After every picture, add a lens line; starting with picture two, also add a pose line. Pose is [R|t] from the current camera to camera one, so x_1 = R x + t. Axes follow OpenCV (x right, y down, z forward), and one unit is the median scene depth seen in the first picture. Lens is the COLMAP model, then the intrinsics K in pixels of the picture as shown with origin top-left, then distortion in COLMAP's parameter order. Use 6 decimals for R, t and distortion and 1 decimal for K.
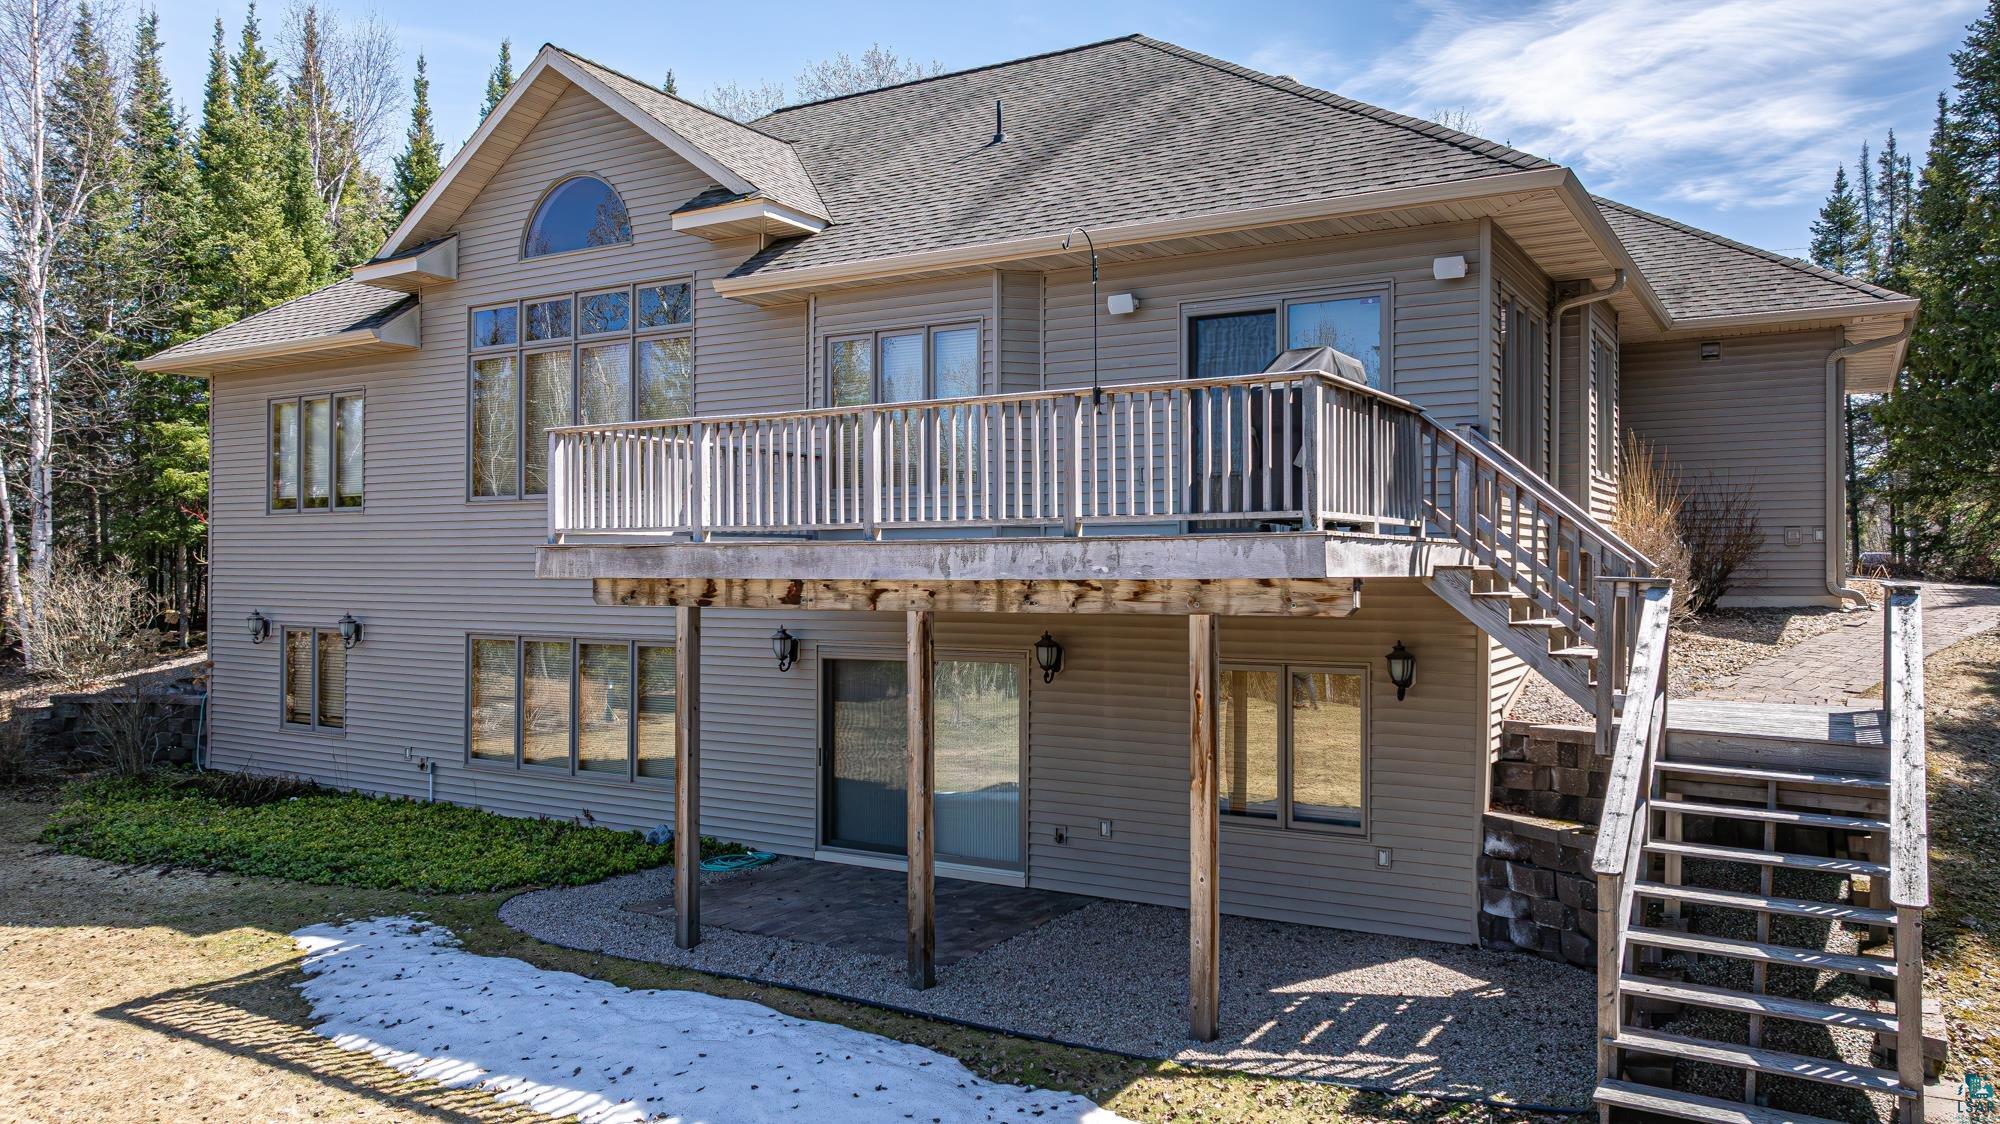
lens RADIAL K [[1401.5, 0, 1004.2], [0, 1401.5, 559.9], [0, 0, 1]] dist [-0.015006, 0.004257]
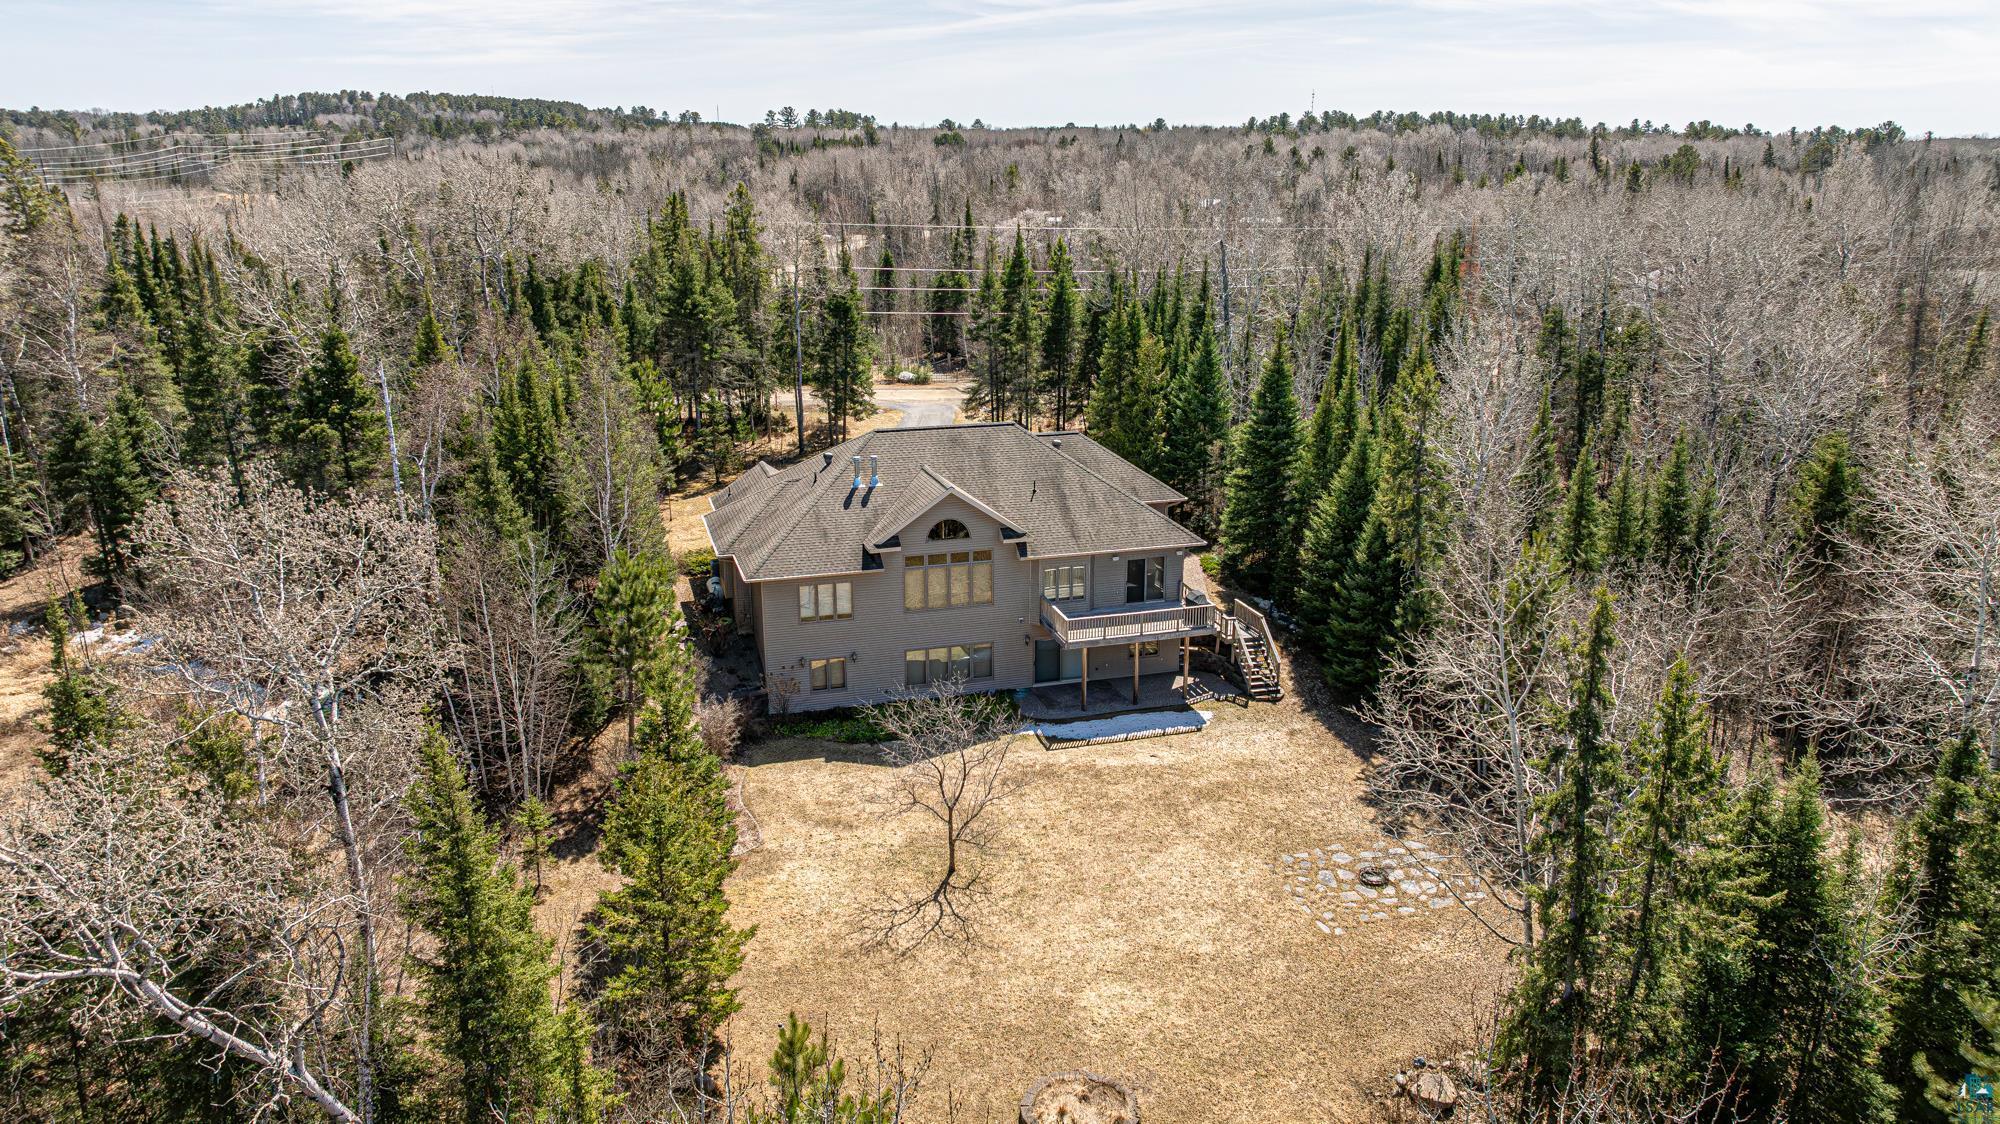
lens RADIAL K [[1410.2, 0, 999.1], [0, 1410.2, 542.7], [0, 0, 1]] dist [-0.038668, 0.040967]
pose [[0.679659, -0.198531, 0.706151, -3.329929], [-0.001121, 0.962395, 0.271652, -1.442136], [-0.733527, -0.185423, 0.653878, -1.694968]]
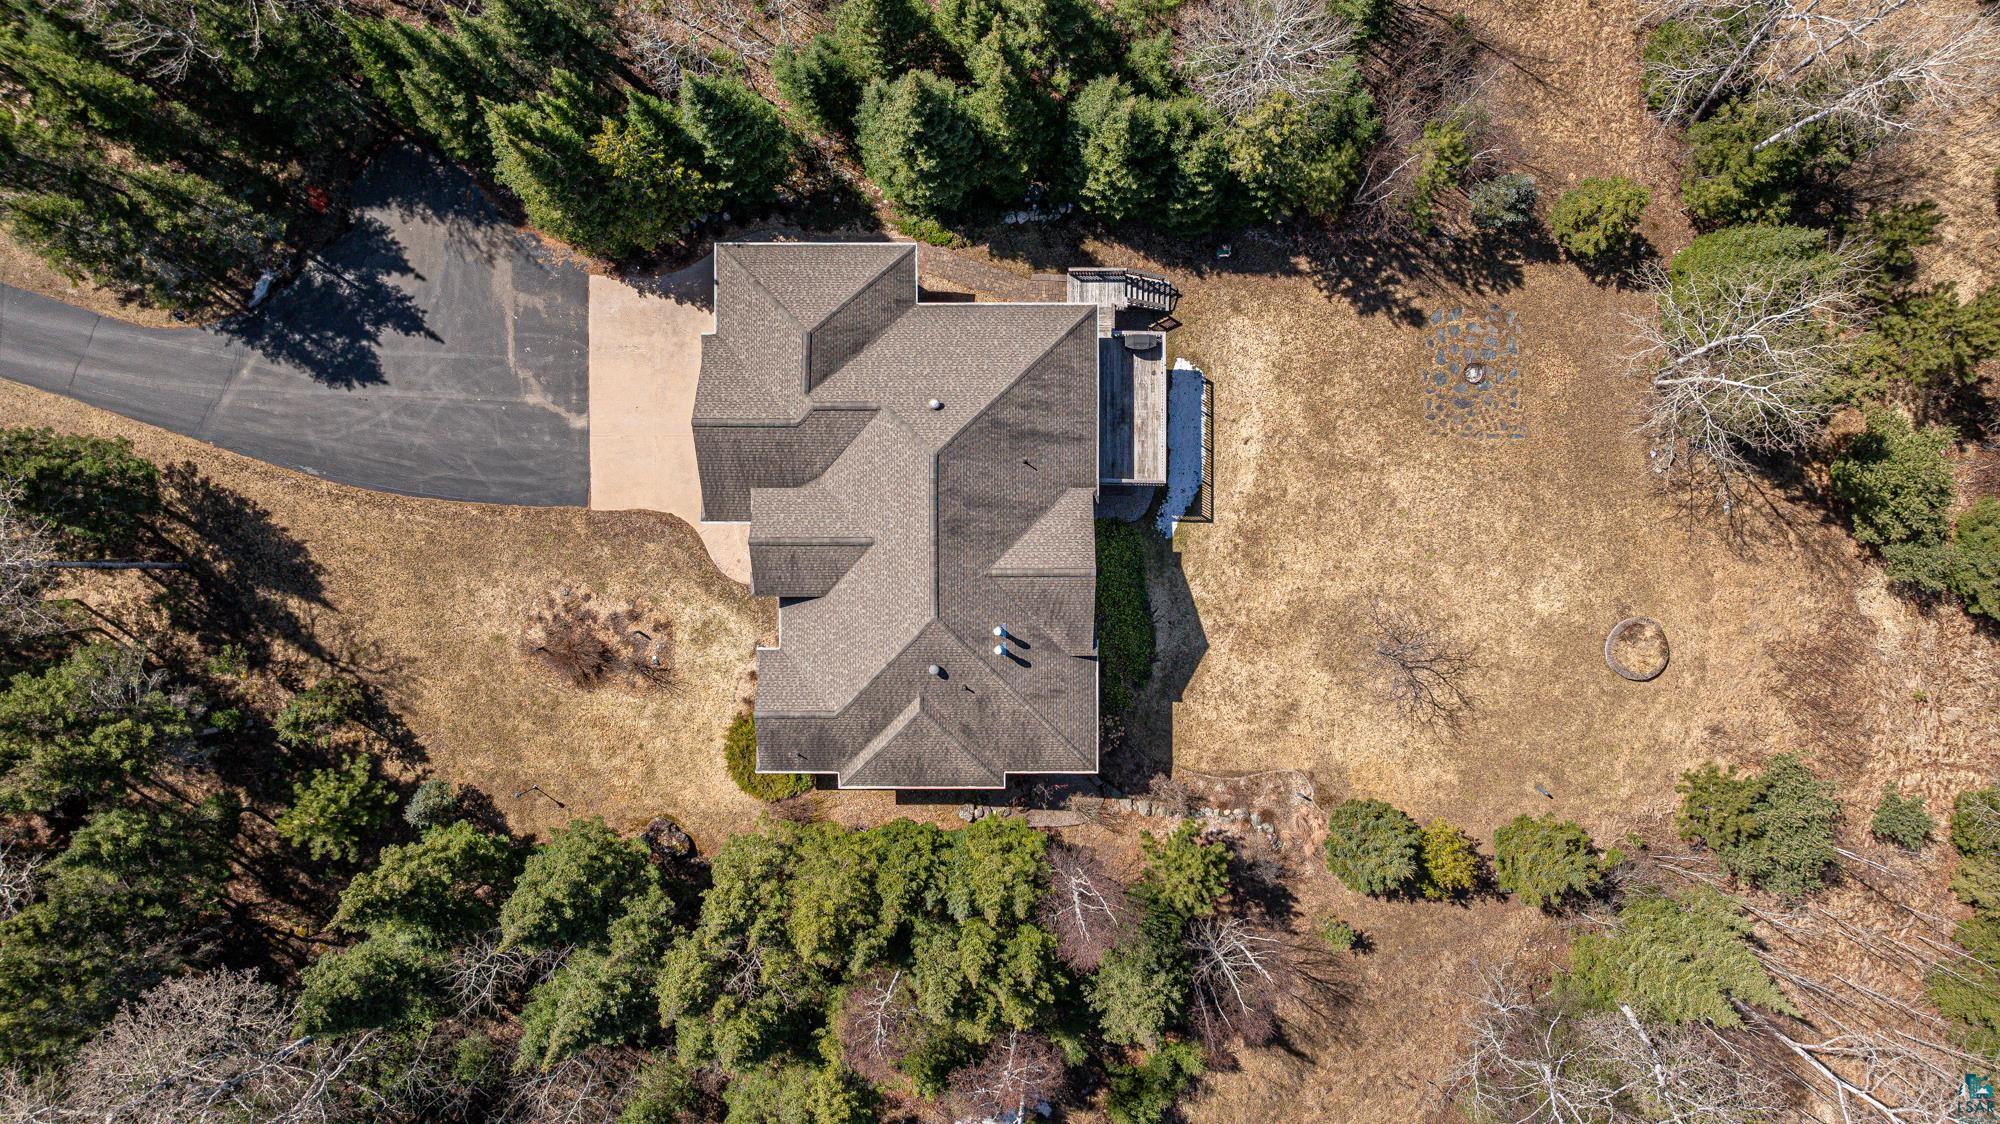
lens RADIAL K [[1410.2, 0, 999.1], [0, 1410.2, 542.7], [0, 0, 1]] dist [-0.038668, 0.040967]
pose [[-0.506492, -0.862209, 0.007803, -0.208412], [-0.004300, 0.011575, 0.999924, -4.633776], [-0.862234, 0.506420, -0.009570, 1.464569]]
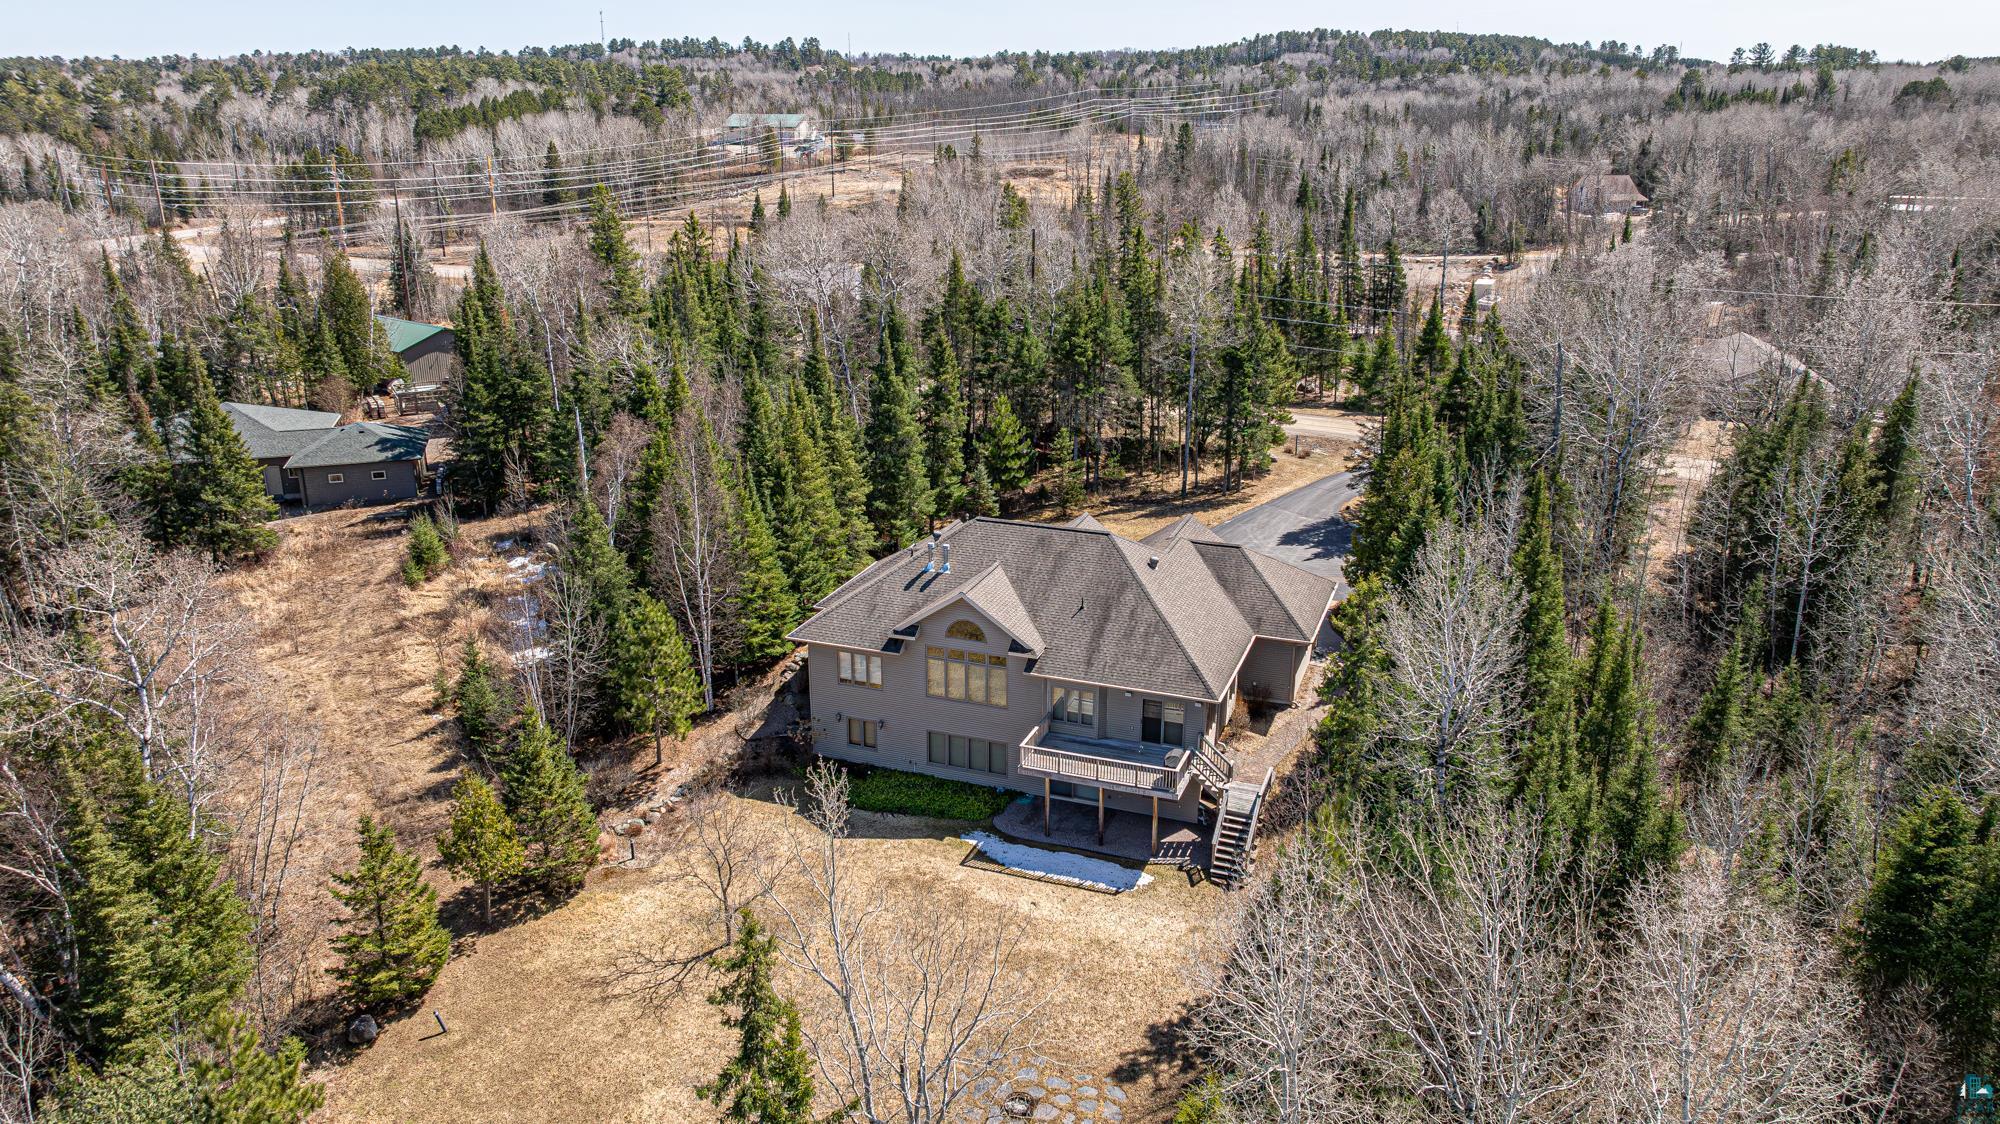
lens RADIAL K [[1405.4, 0, 1002.5], [0, 1405.4, 557.8], [0, 0, 1]] dist [-0.017489, -0.000469]
pose [[0.984452, -0.058428, 0.165654, -0.998342], [0.001503, 0.945826, 0.324669, -1.989541], [-0.175649, -0.319372, 0.931208, -2.890140]]
